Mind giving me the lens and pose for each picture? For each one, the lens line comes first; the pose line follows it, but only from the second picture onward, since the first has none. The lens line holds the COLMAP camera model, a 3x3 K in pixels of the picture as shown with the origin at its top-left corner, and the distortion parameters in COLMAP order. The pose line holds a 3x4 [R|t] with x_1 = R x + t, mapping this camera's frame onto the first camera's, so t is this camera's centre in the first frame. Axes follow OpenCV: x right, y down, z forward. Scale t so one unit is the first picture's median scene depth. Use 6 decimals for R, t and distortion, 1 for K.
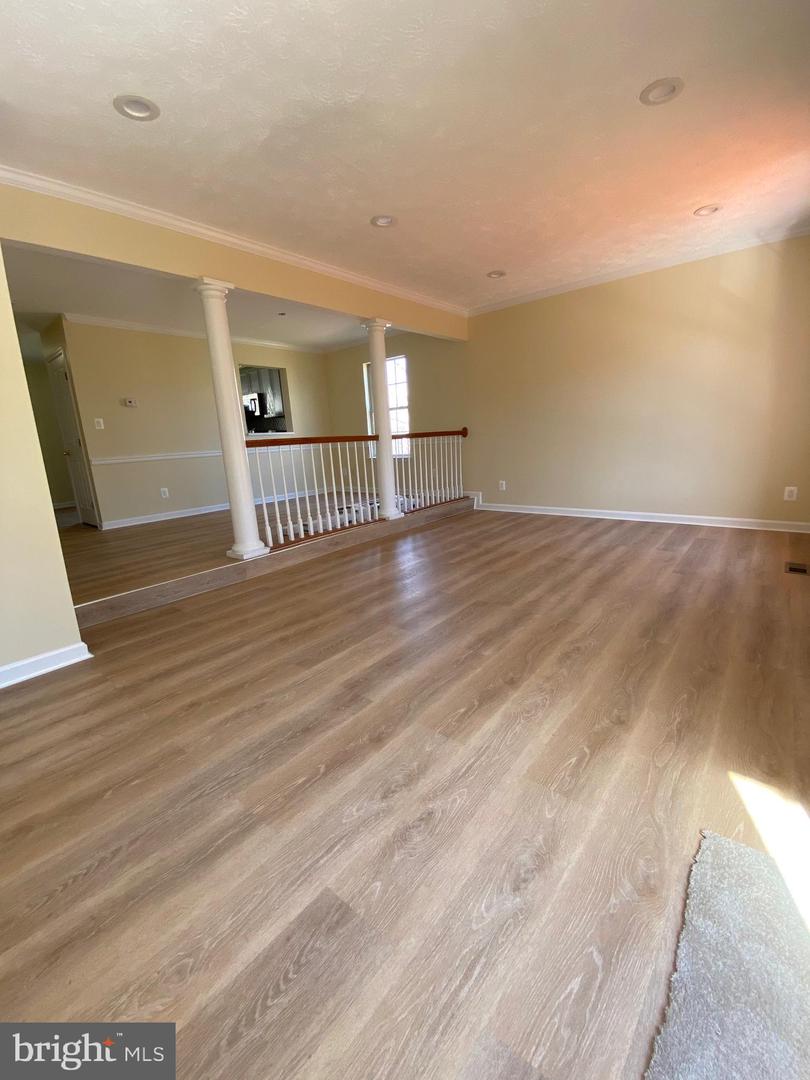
lens RADIAL K [[448.5, 0, 404.4], [0, 448.5, 537.1], [0, 0, 1]] dist [0.003563, -0.004248]
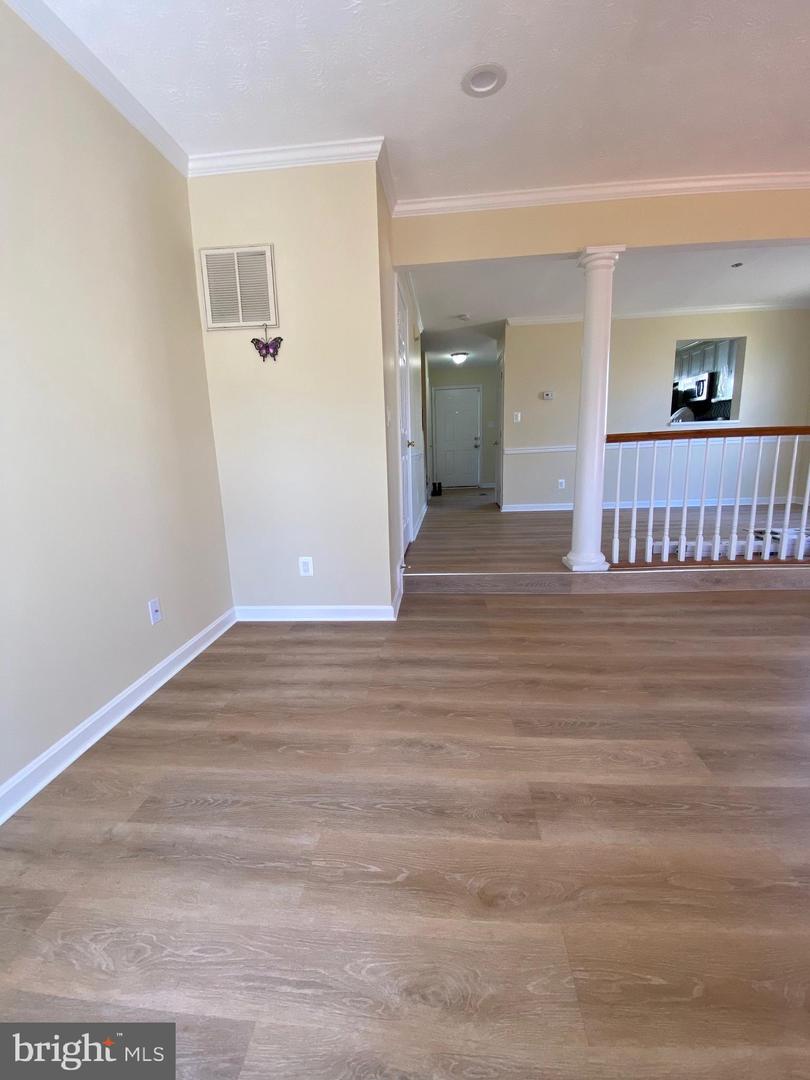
lens RADIAL K [[448.5, 0, 409.1], [0, 448.5, 529.7], [0, 0, 1]] dist [0.003563, -0.004248]
pose [[0.574561, 0.185605, -0.797139, 0.169091], [-0.176493, 0.979130, 0.100767, -0.072180], [0.799206, 0.082792, 0.595328, 0.270948]]
